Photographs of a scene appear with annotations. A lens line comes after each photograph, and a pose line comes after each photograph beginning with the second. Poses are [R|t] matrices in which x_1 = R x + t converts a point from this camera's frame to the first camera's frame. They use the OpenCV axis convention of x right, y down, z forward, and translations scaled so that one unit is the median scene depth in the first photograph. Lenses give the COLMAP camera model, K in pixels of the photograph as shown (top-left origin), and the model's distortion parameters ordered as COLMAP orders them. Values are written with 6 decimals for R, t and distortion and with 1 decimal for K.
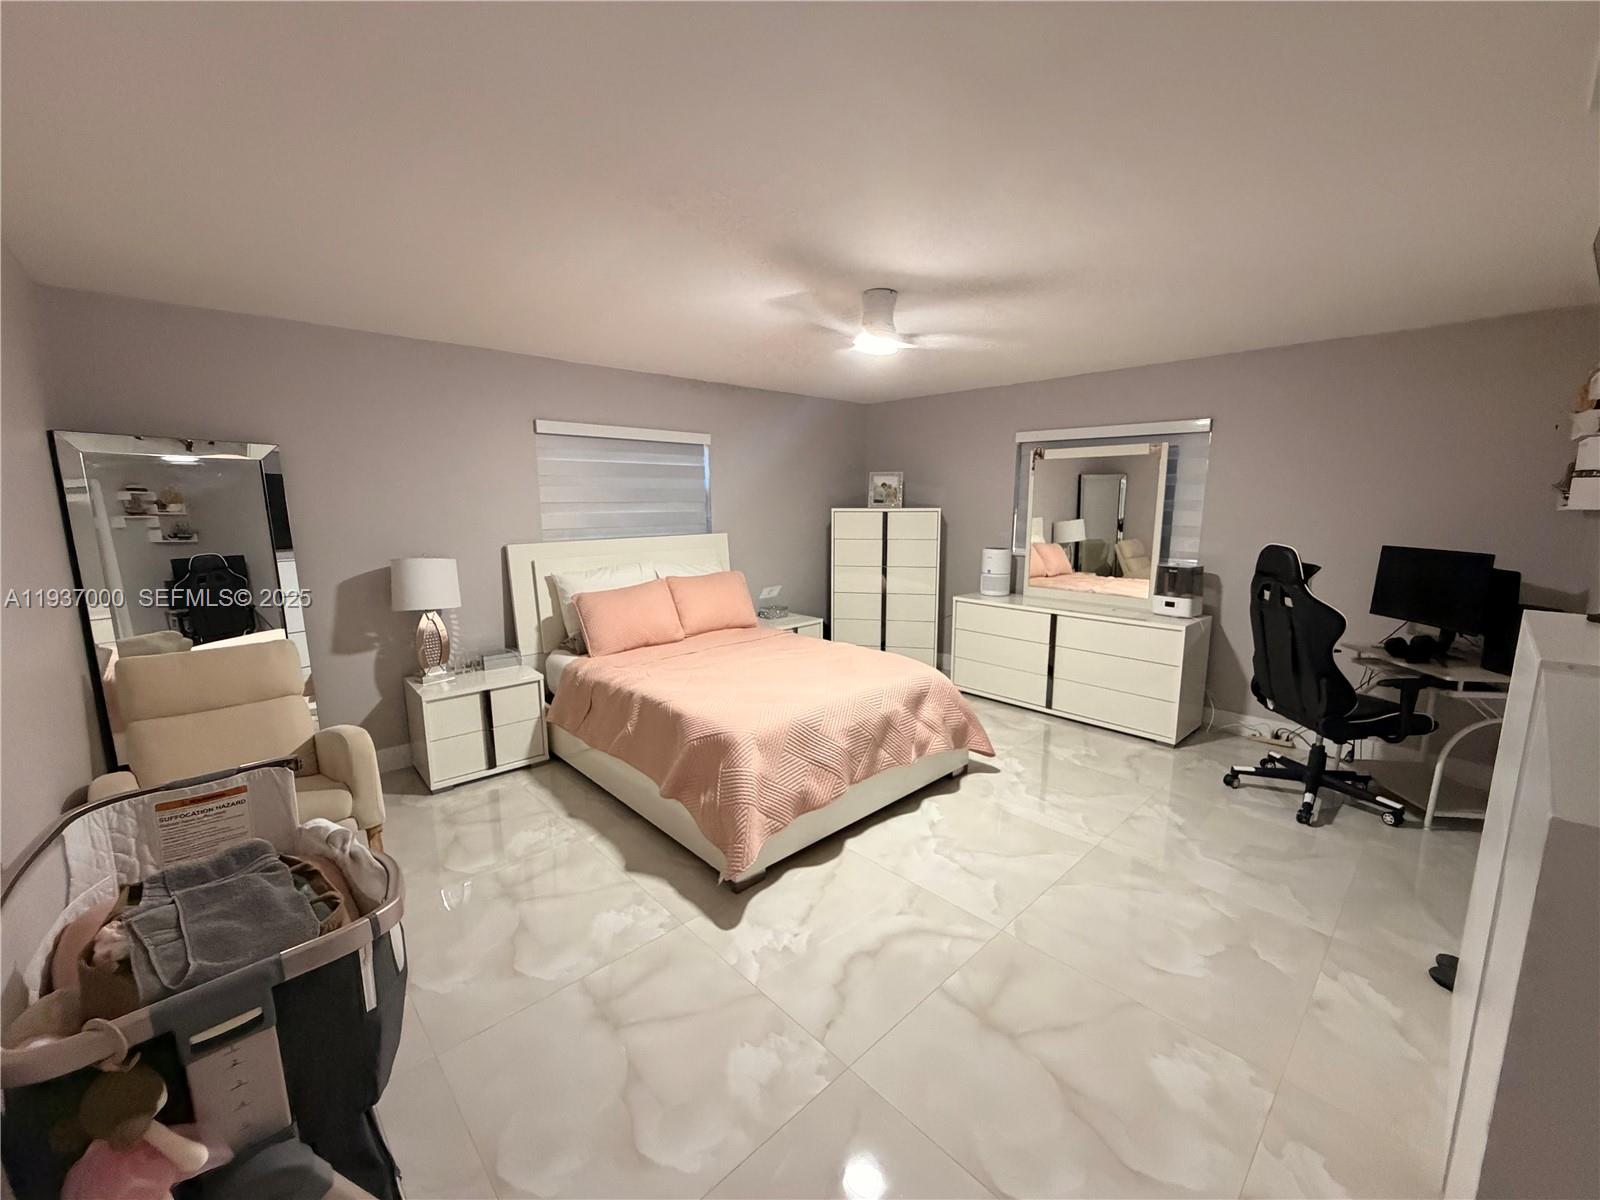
lens RADIAL K [[638.2, 0, 795.8], [0, 638.2, 599.9], [0, 0, 1]] dist [-0.000627, 0.000189]
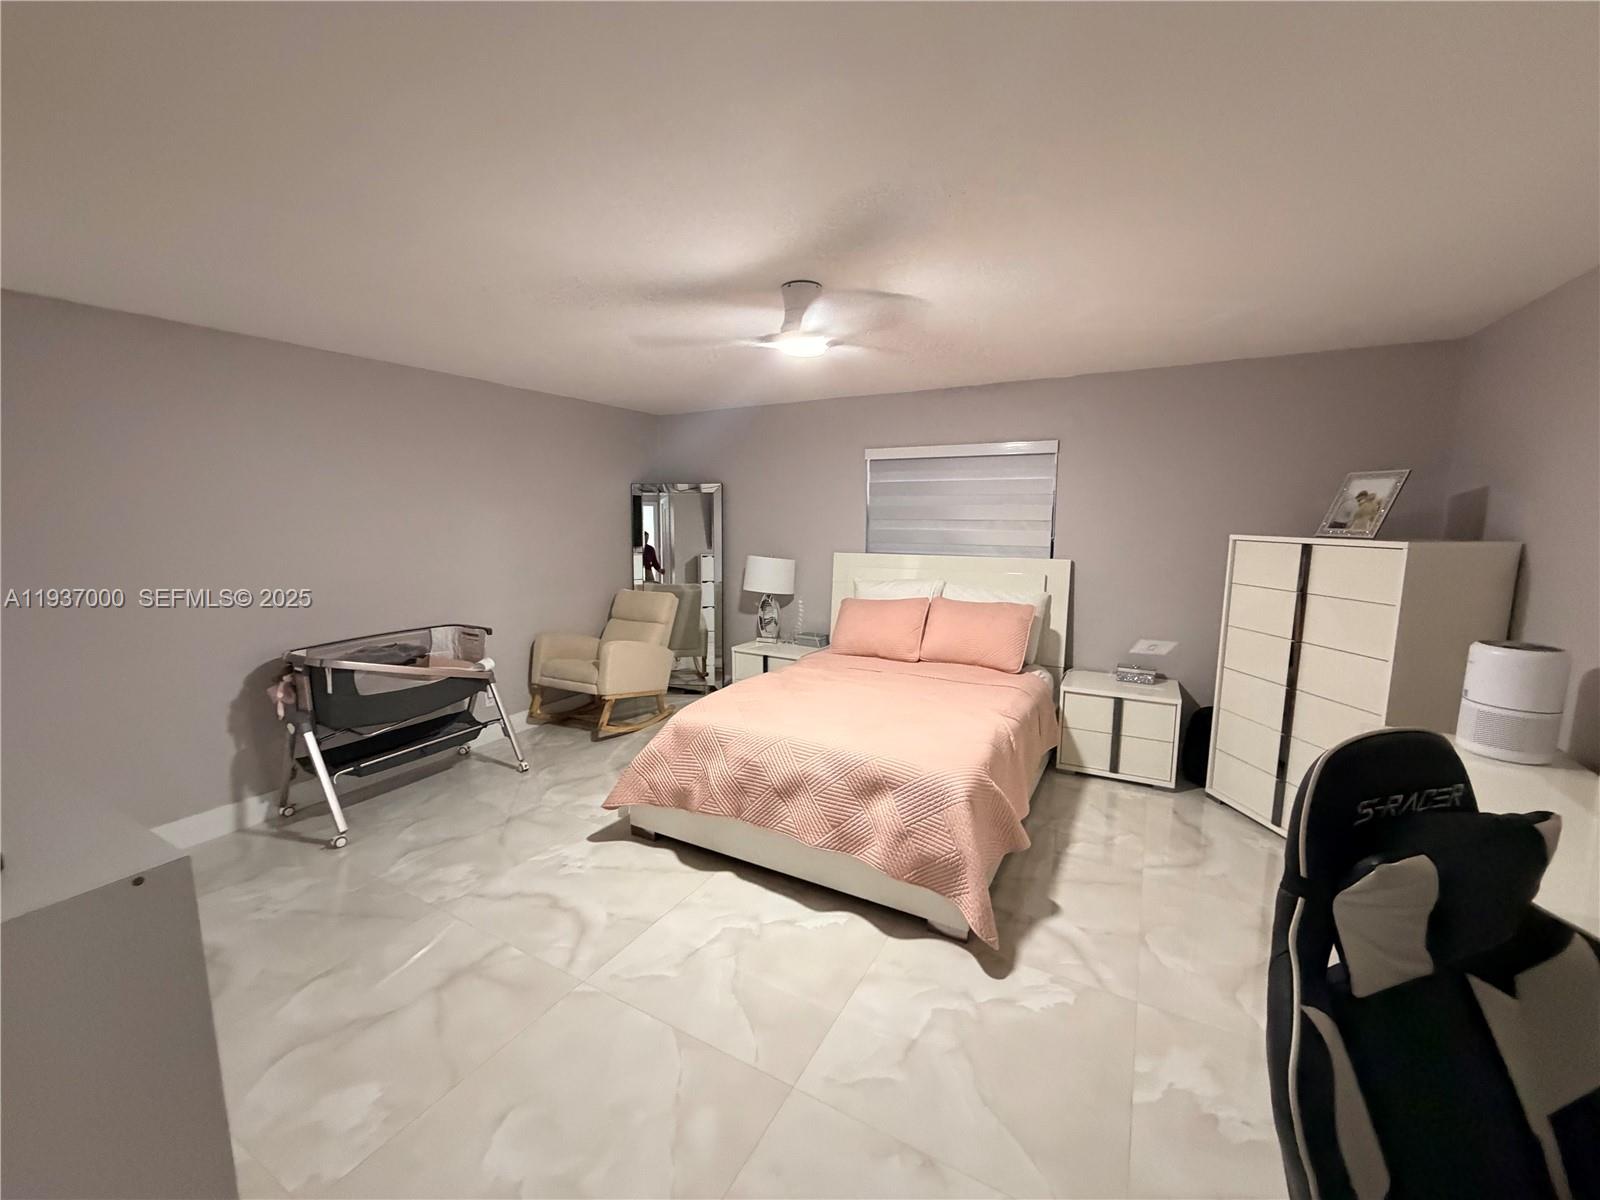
lens RADIAL K [[637.5, 0, 796.7], [0, 637.5, 602.1], [0, 0, 1]] dist [-0.000412, 0.000279]
pose [[0.302383, 0.138830, -0.943022, 1.034095], [-0.151192, 0.983797, 0.096352, -0.143597], [0.941119, 0.113442, 0.318474, 0.787302]]
